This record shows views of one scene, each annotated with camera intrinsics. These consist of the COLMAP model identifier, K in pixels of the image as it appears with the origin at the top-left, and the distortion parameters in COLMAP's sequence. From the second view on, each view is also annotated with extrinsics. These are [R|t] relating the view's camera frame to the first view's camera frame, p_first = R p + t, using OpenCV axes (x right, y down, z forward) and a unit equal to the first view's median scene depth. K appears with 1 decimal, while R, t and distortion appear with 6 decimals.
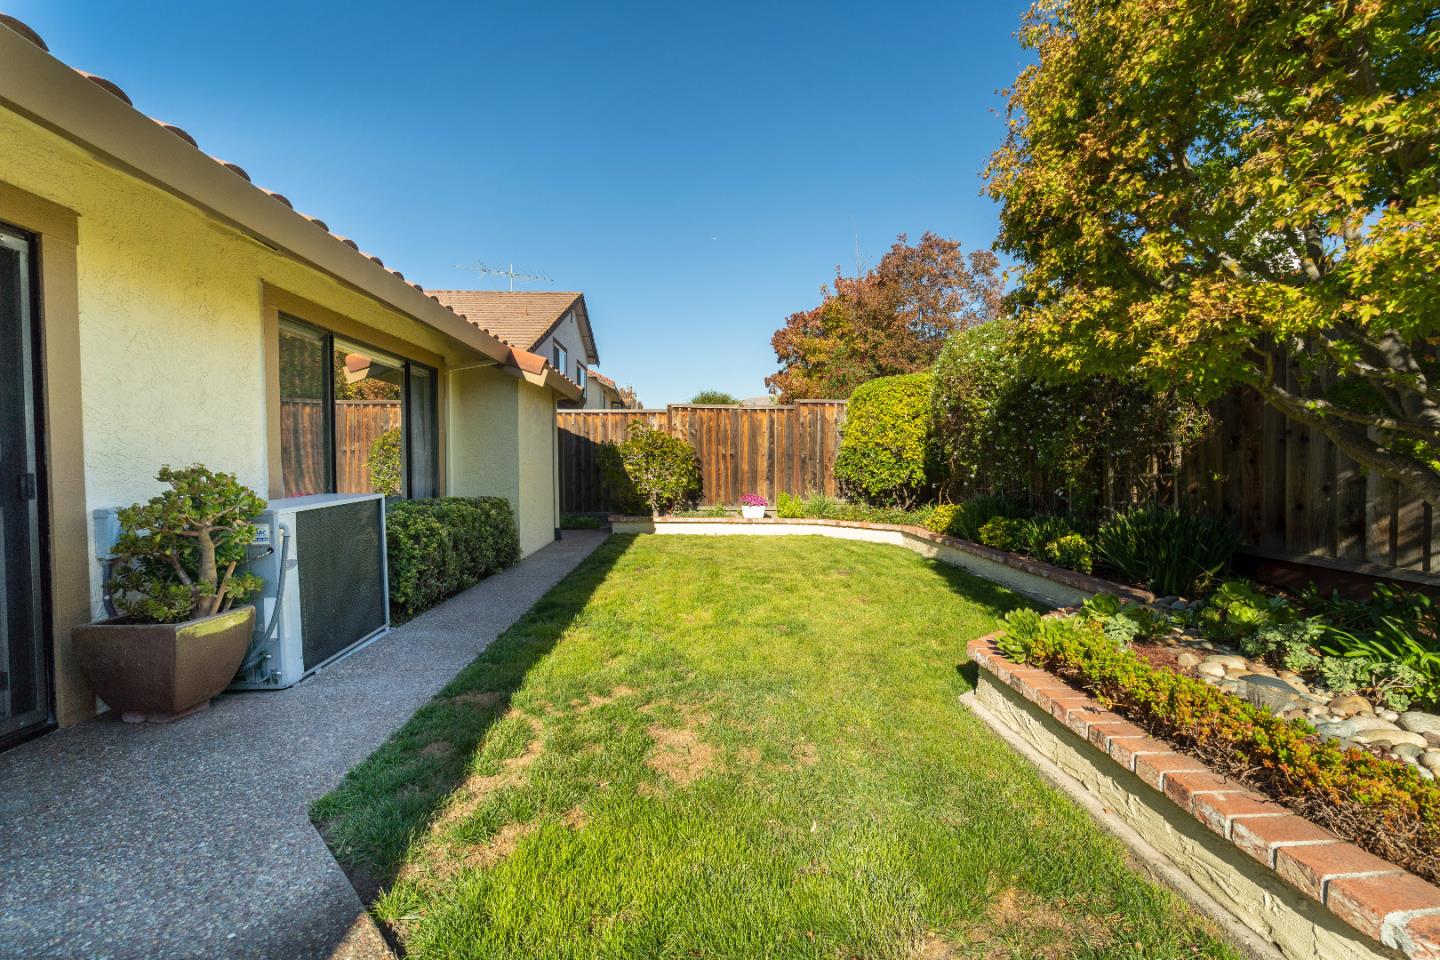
lens RADIAL K [[579.0, 0, 718.2], [0, 579.0, 493.3], [0, 0, 1]] dist [-0.013018, 0.000821]
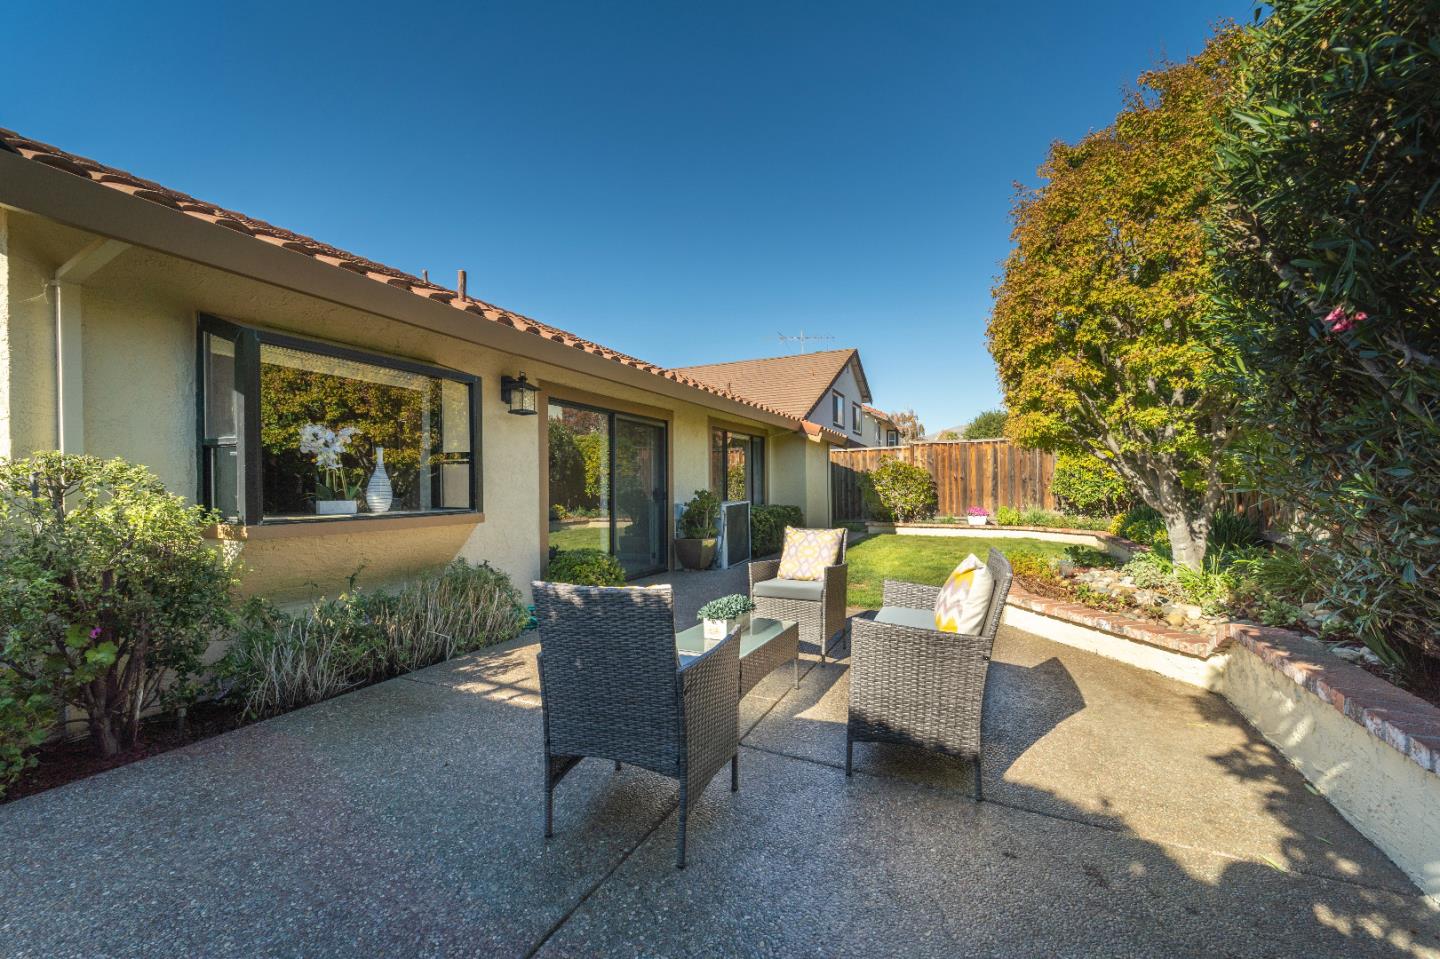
lens RADIAL K [[579.0, 0, 730.5], [0, 579.0, 491.1], [0, 0, 1]] dist [-0.013018, 0.000821]
pose [[0.893252, -0.012458, -0.449384, 0.145765], [-0.006179, 0.999181, -0.039981, 0.020141], [0.449515, 0.038490, 0.892443, -0.409540]]
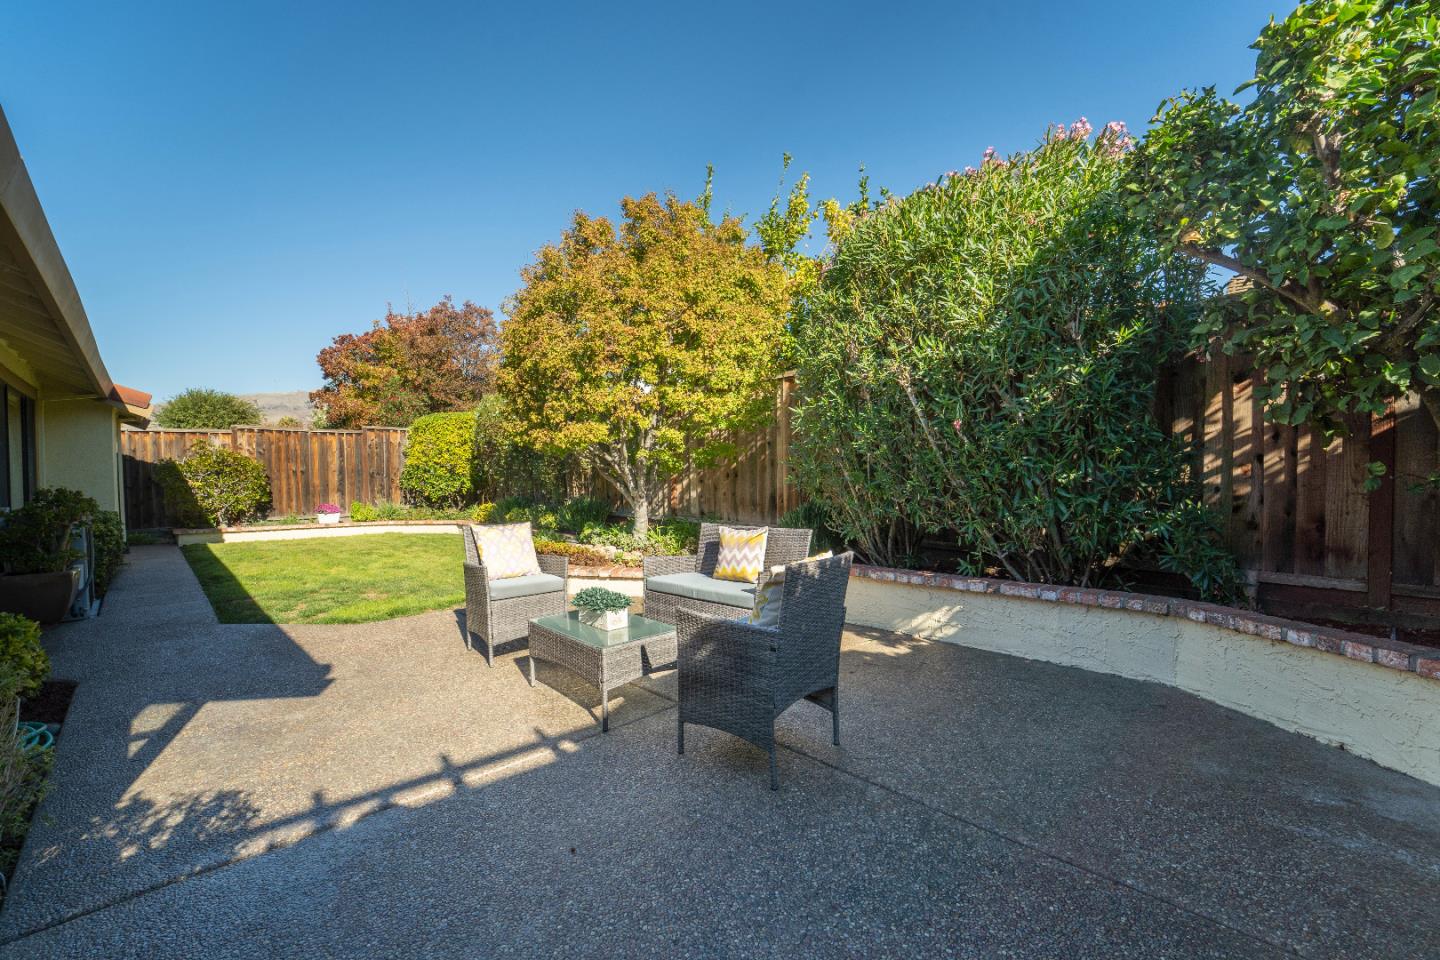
lens RADIAL K [[579.0, 0, 713.1], [0, 579.0, 487.9], [0, 0, 1]] dist [-0.013018, 0.000821]
pose [[0.742433, -0.025805, 0.669423, -0.140523], [0.043781, 0.998991, -0.010046, 0.014818], [-0.668488, 0.036766, 0.742813, -0.413278]]
